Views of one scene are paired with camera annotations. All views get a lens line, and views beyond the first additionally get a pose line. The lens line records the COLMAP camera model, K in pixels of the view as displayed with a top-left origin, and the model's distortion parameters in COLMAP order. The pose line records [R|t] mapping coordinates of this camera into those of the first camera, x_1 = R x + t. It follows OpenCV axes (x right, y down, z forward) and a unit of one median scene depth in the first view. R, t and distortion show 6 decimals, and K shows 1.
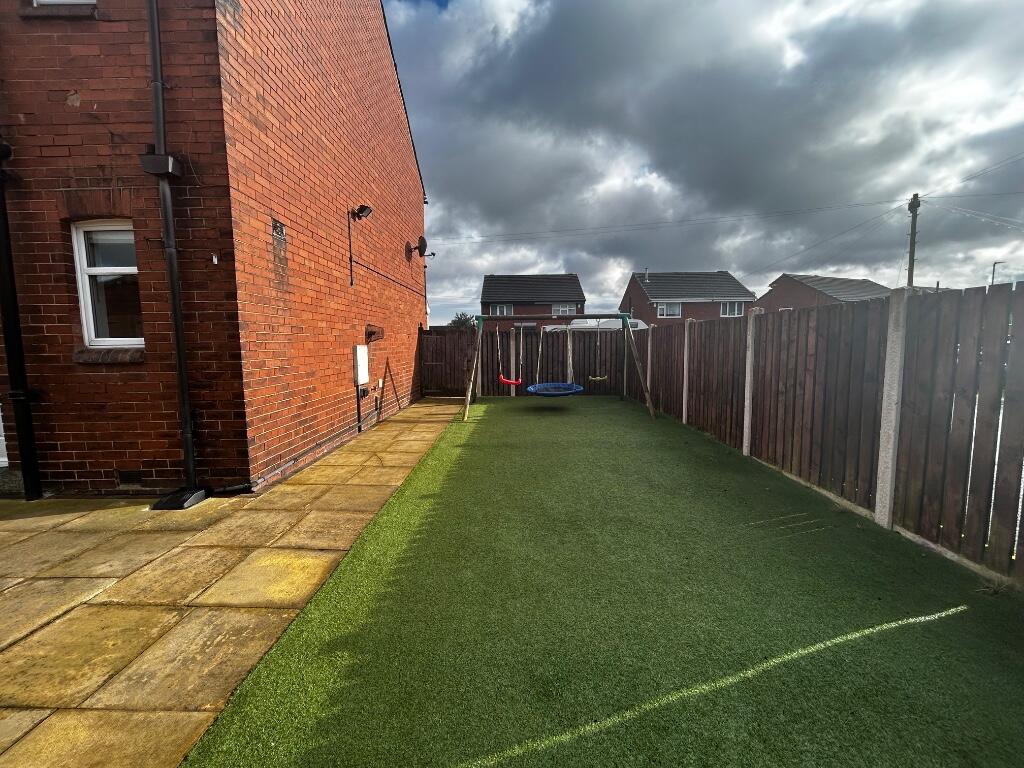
lens RADIAL K [[413.9, 0, 512.0], [0, 413.9, 384.0], [0, 0, 1]] dist [-0.001721, 0.000025]
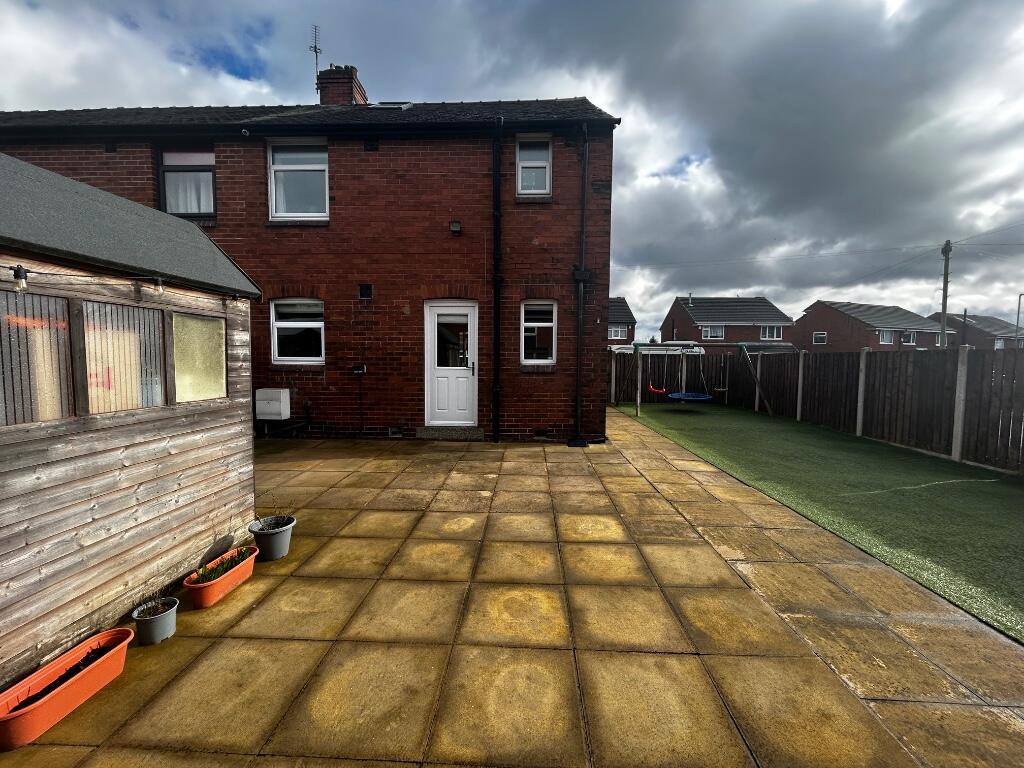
lens RADIAL K [[413.9, 0, 512.0], [0, 413.9, 384.0], [0, 0, 1]] dist [-0.001721, 0.000025]
pose [[0.999278, 0.022216, -0.030811, -1.020087], [-0.023289, 0.999119, -0.034915, 0.072059], [0.030008, 0.035607, 0.998915, -0.918757]]
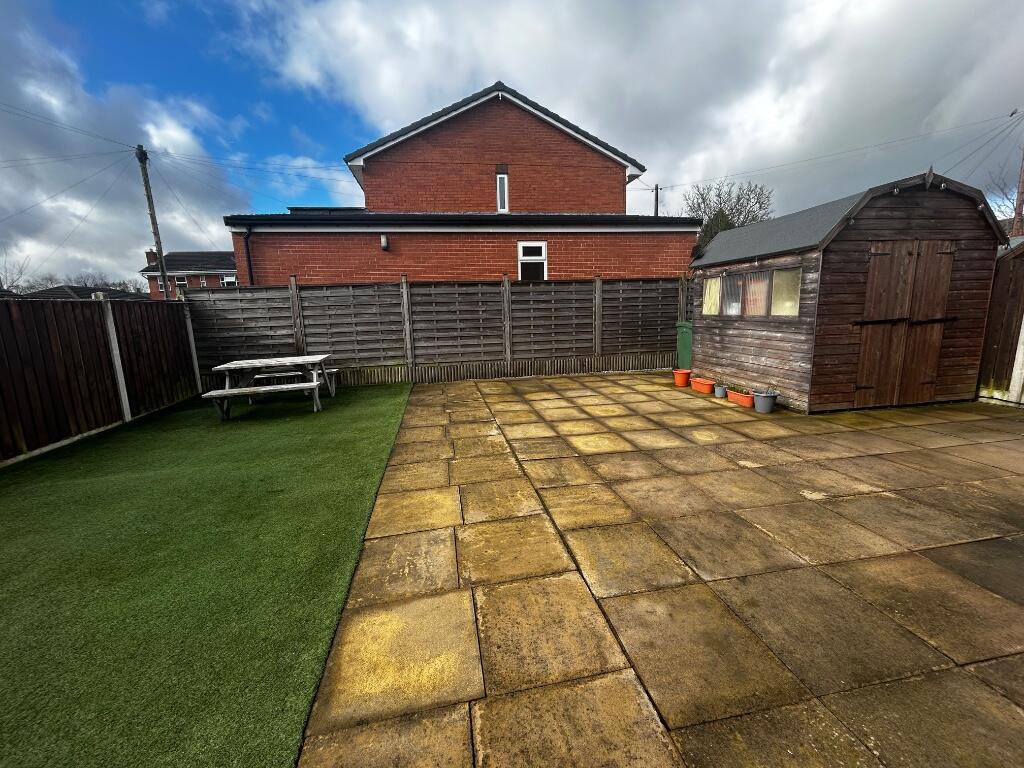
lens RADIAL K [[413.9, 0, 512.0], [0, 413.9, 384.0], [0, 0, 1]] dist [-0.001721, 0.000025]
pose [[-0.981819, 0.076309, -0.173804, -0.439174], [0.025140, 0.959843, 0.279408, -0.105139], [0.188146, 0.269958, -0.944311, 1.054015]]
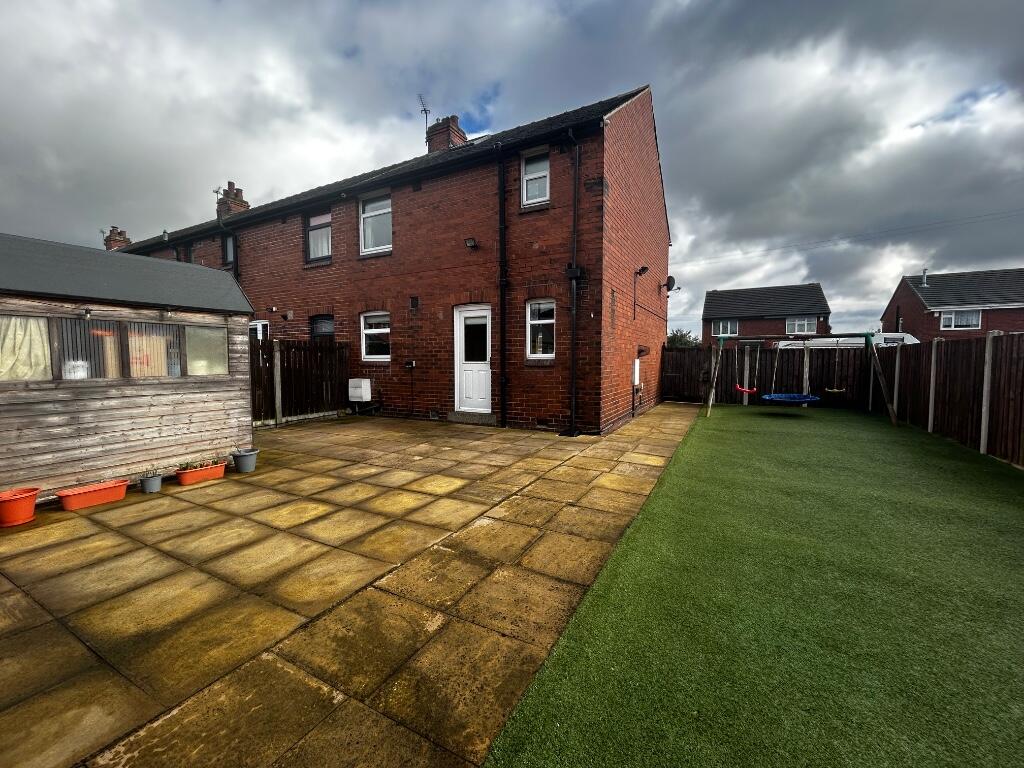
lens RADIAL K [[413.9, 0, 512.0], [0, 413.9, 384.0], [0, 0, 1]] dist [-0.001721, 0.000025]
pose [[0.885770, 0.036691, -0.462671, -0.118963], [-0.053953, 0.998252, -0.024129, 0.097467], [0.460977, 0.046335, 0.886201, -0.905728]]
